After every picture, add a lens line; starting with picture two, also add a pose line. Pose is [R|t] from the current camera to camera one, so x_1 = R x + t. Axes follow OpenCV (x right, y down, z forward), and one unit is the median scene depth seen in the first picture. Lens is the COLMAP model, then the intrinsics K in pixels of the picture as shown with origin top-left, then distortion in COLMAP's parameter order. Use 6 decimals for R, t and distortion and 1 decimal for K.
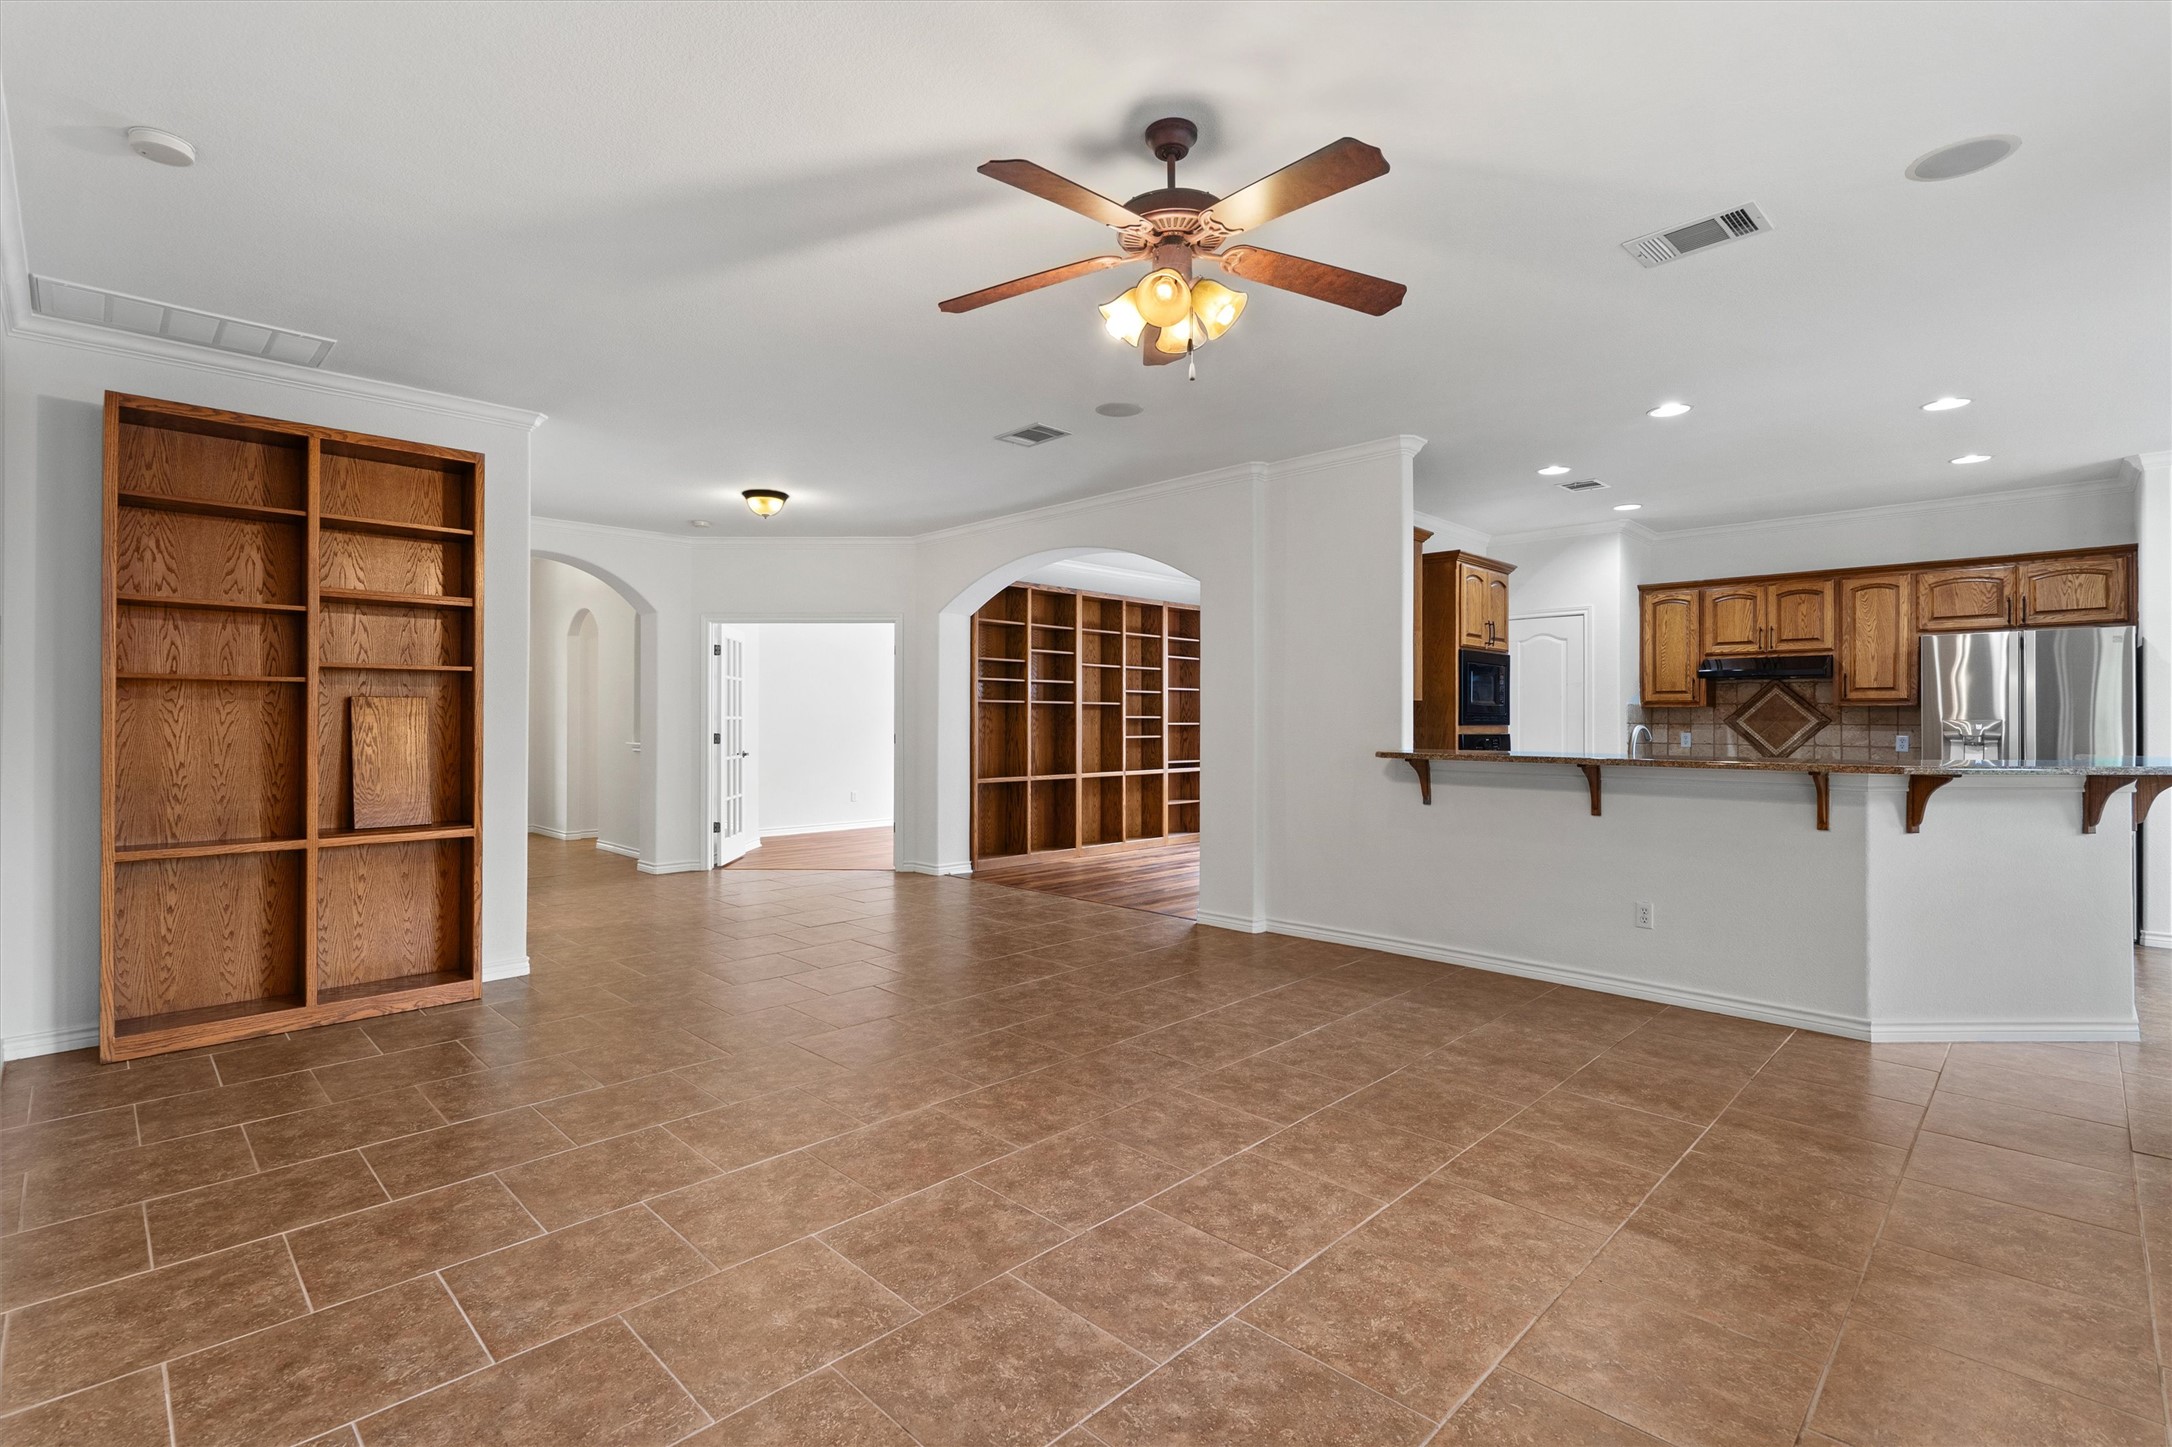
lens RADIAL K [[994.7, 0, 1073.0], [0, 994.7, 713.2], [0, 0, 1]] dist [-0.006834, 0.002749]
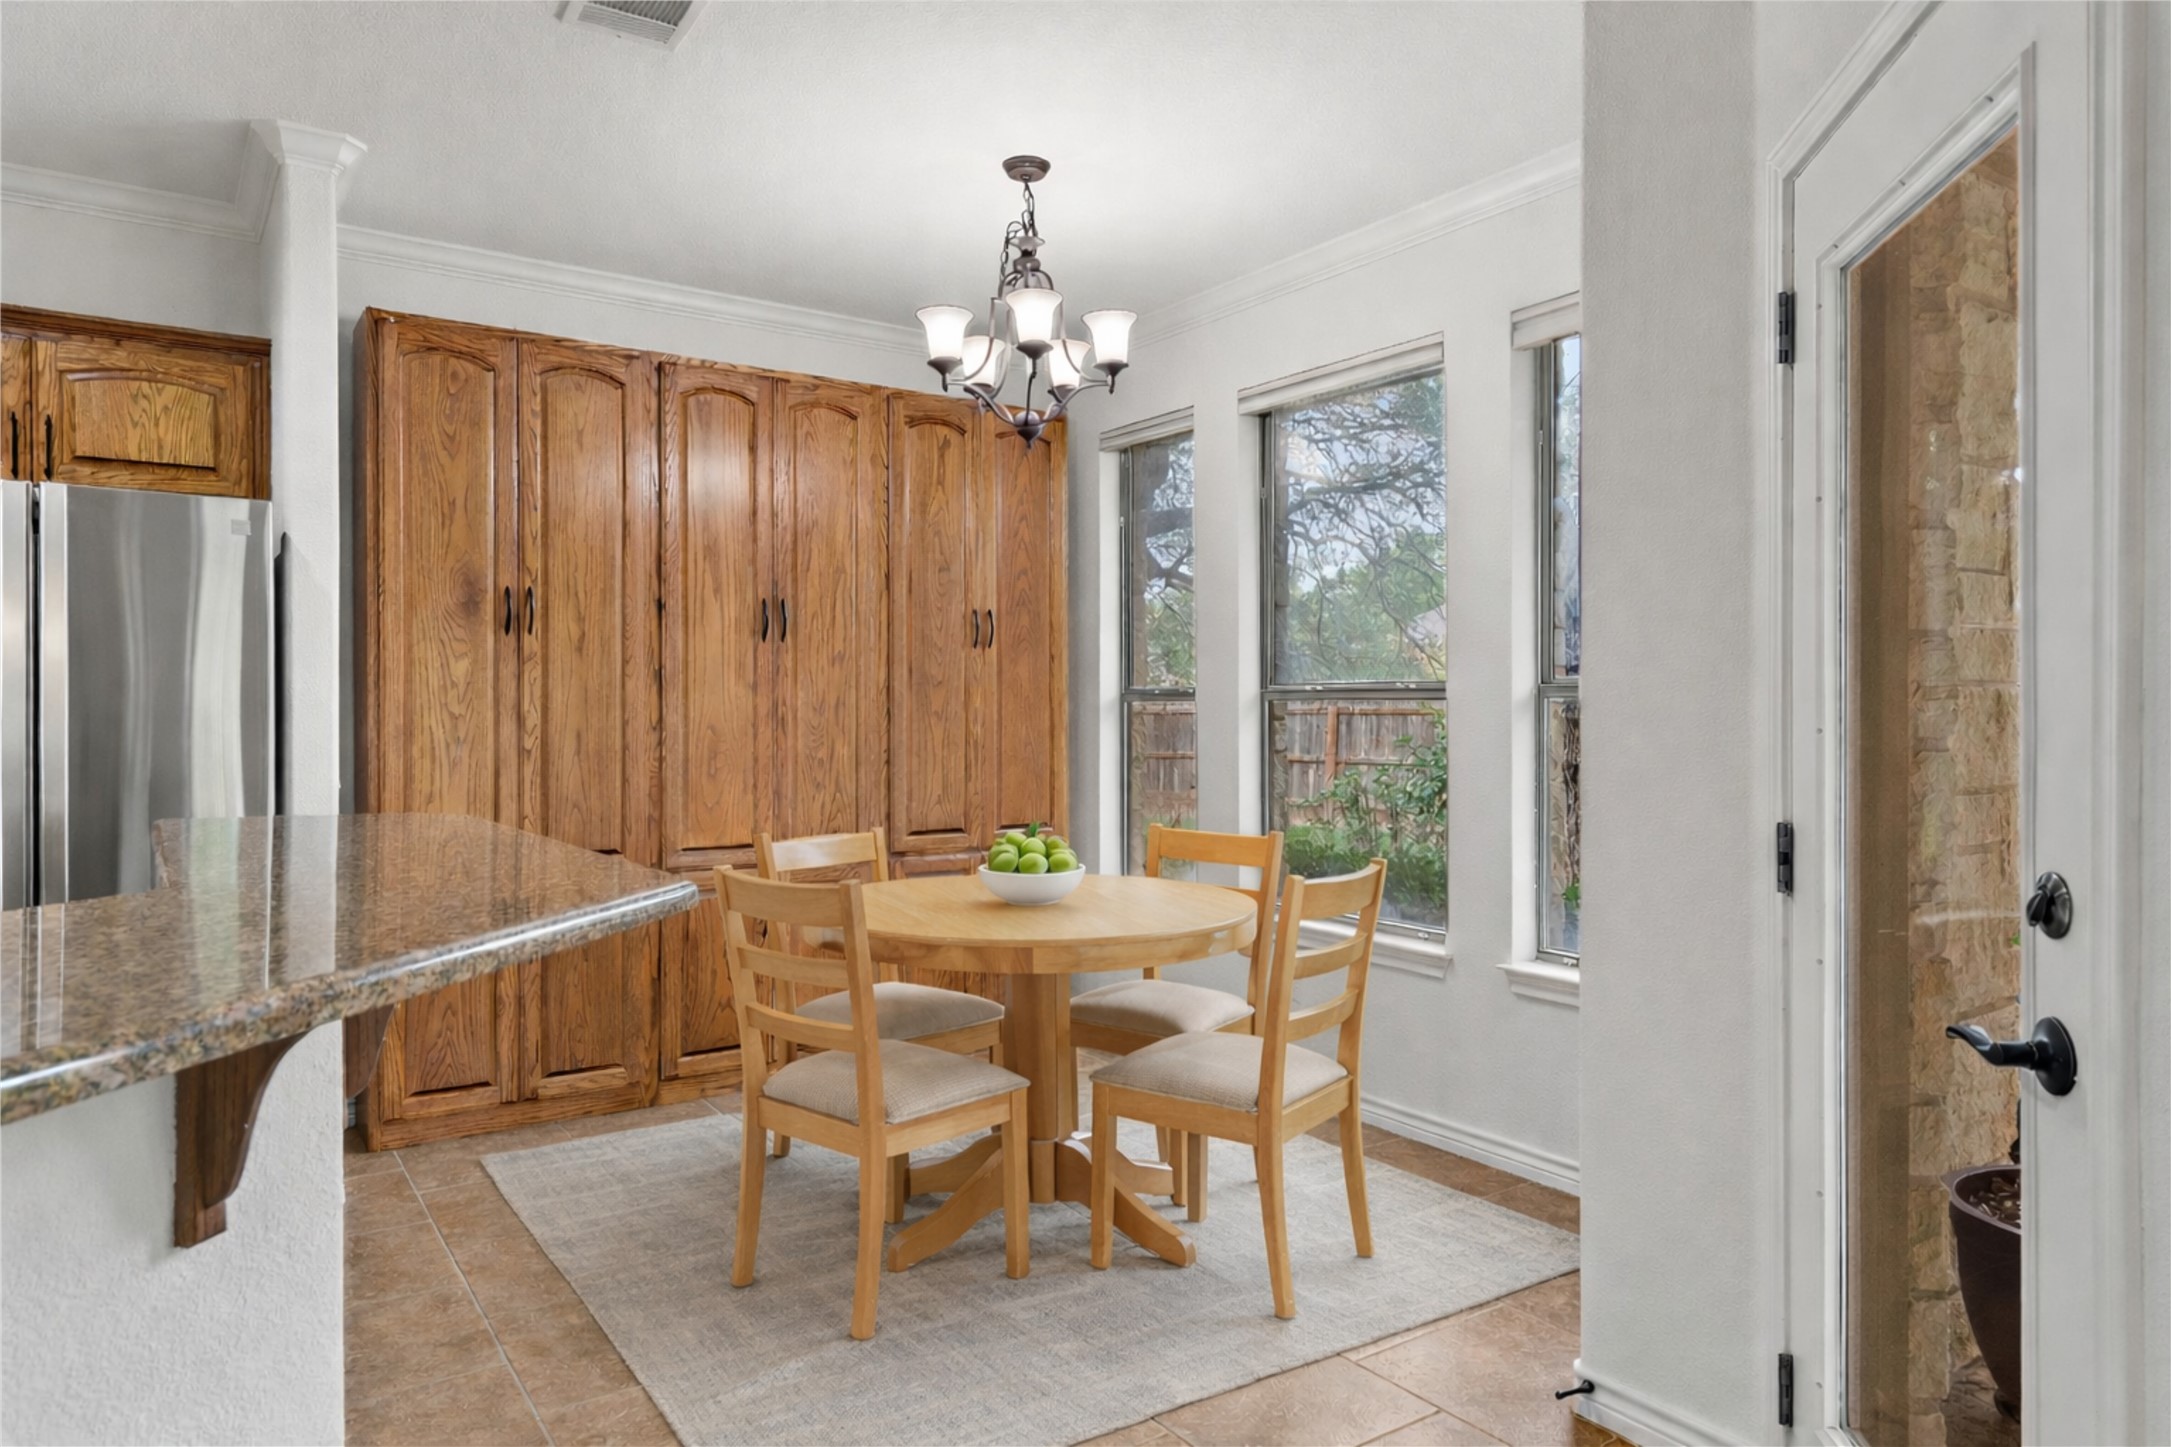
lens RADIAL K [[1353.2, 0, 1083.8], [0, 1353.2, 713.5], [0, 0, 1]] dist [0.001618, 0.001530]
pose [[0.176611, 0.002767, 0.984277, 0.477985], [-0.006436, 0.999978, -0.001657, 0.004096], [-0.984260, -0.006043, 0.176625, 0.472461]]
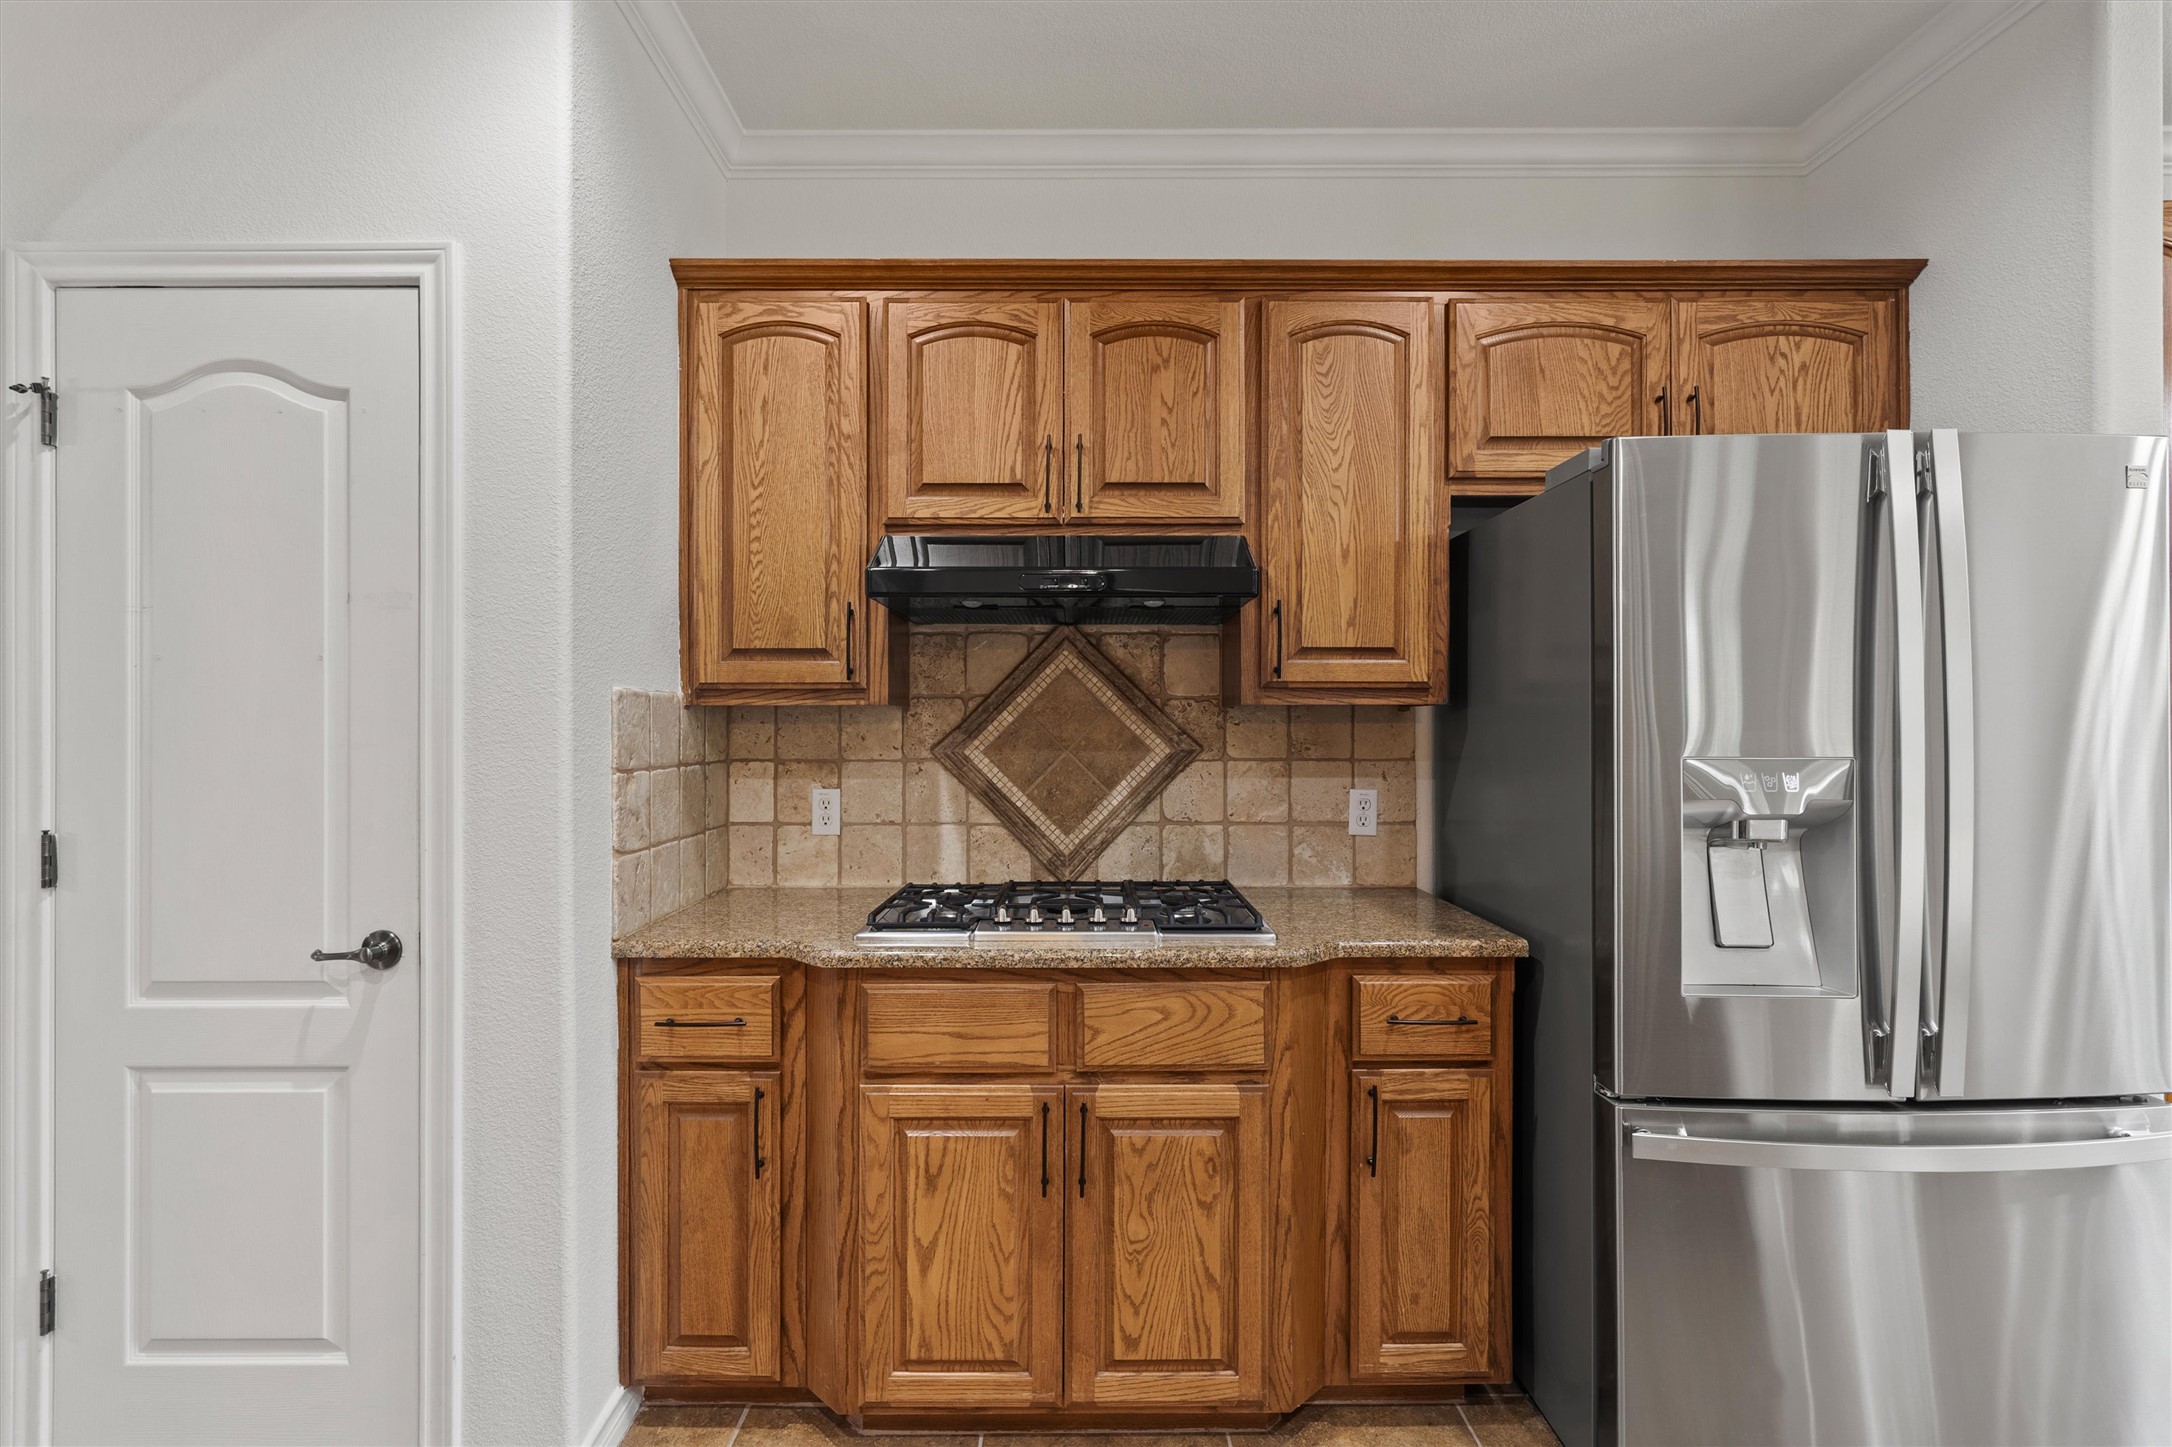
lens RADIAL K [[1034.3, 0, 1086.9], [0, 1034.3, 717.2], [0, 0, 1]] dist [-0.001772, 0.001346]
pose [[0.699908, -0.001556, 0.714231, 0.551756], [-0.000911, 0.999995, 0.003071, -0.004862], [-0.714232, -0.002800, 0.699903, 0.890027]]
